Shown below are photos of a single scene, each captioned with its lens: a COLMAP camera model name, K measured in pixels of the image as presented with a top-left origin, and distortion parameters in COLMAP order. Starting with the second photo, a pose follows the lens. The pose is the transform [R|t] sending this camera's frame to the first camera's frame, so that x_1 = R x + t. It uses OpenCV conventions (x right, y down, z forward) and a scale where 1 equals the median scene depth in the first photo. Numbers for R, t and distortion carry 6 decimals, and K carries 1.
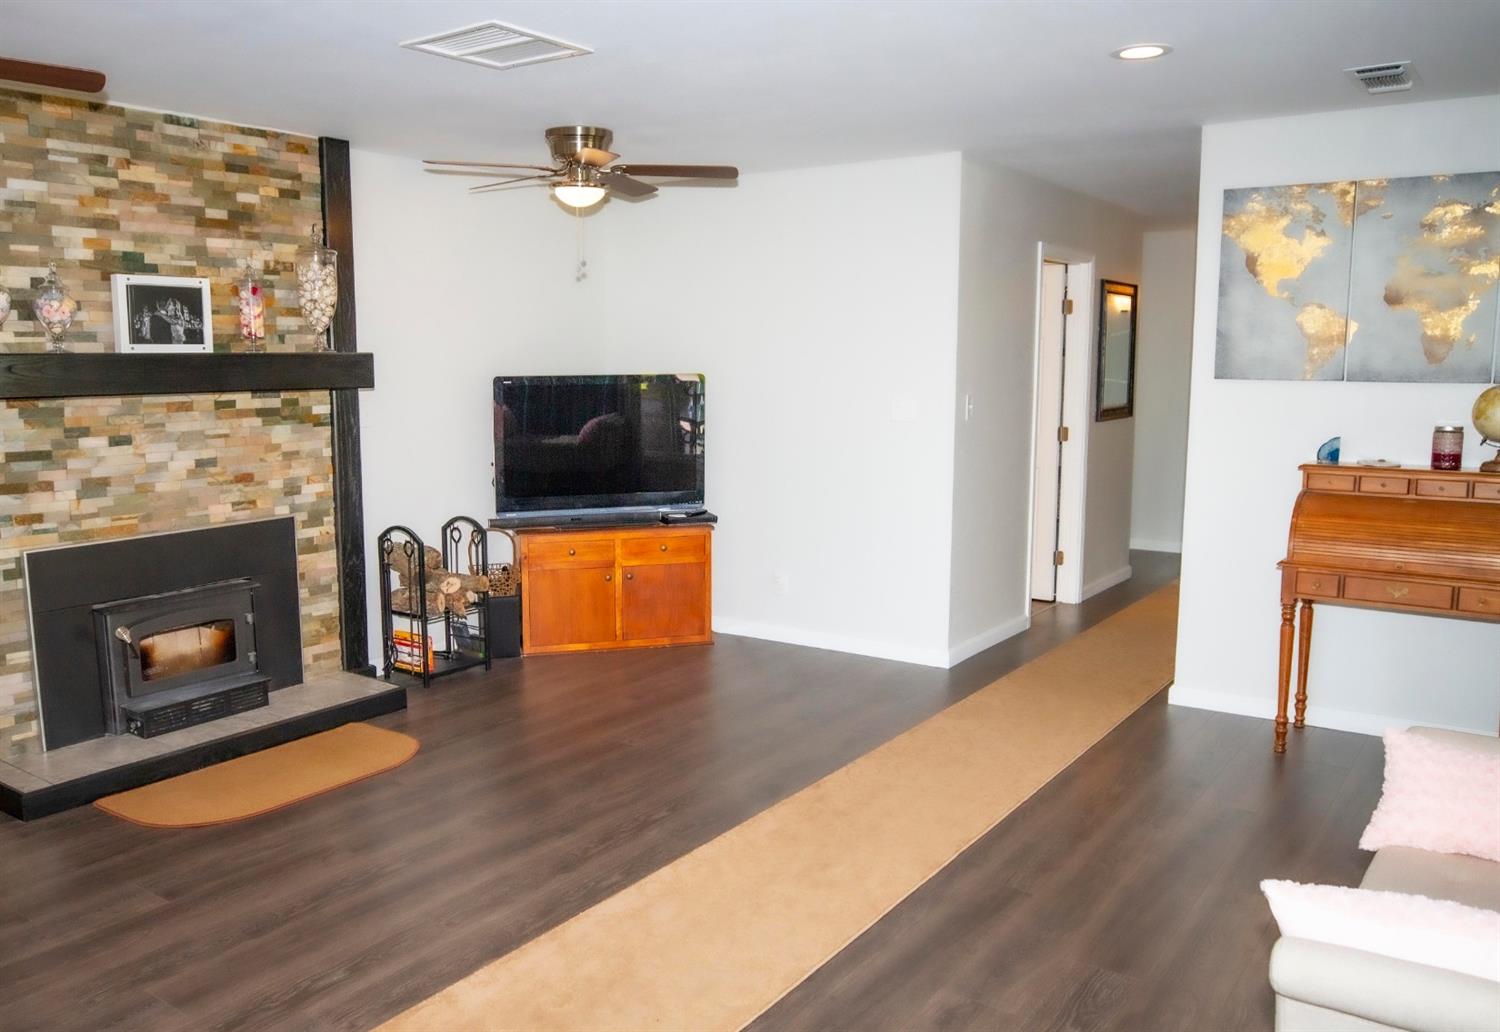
lens RADIAL K [[1164.0, 0, 709.7], [0, 1164.0, 524.9], [0, 0, 1]] dist [-0.042917, 0.013779]
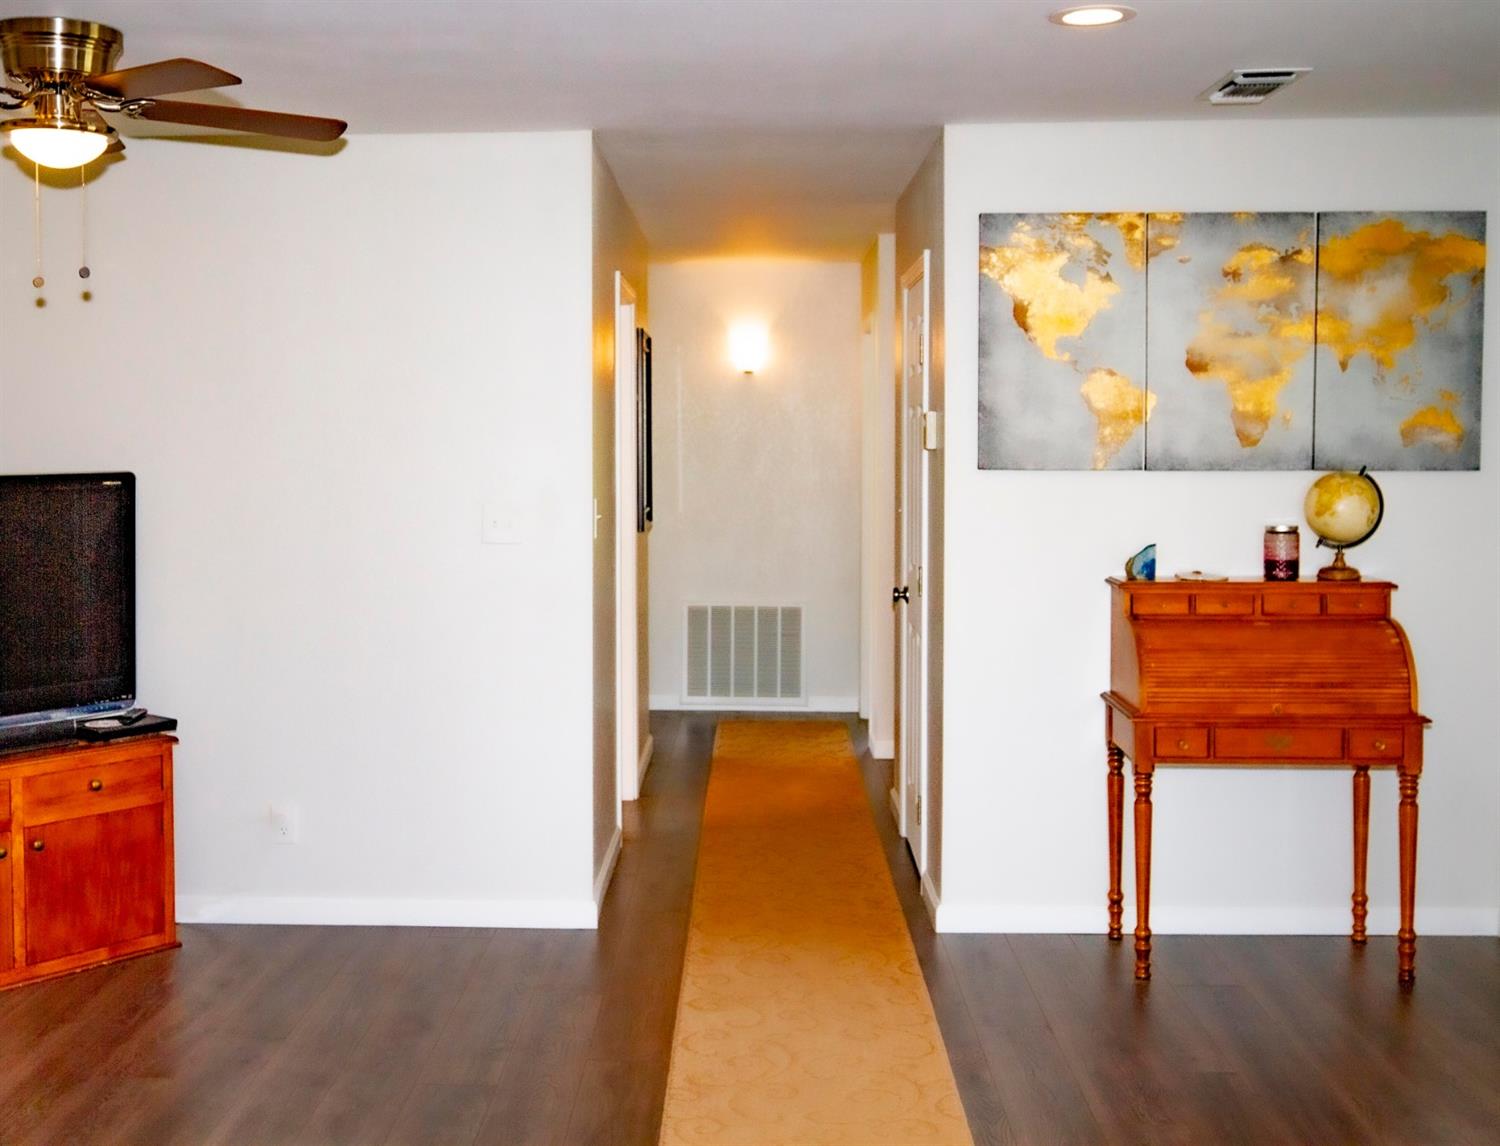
lens RADIAL K [[1713.3, 0, 710.3], [0, 1713.3, 526.6], [0, 0, 1]] dist [-0.017625, 0.000000]
pose [[0.846822, -0.027223, 0.531179, -0.297074], [0.076719, 0.994497, -0.071339, -0.029666], [-0.526314, 0.101162, 0.844251, 0.199989]]
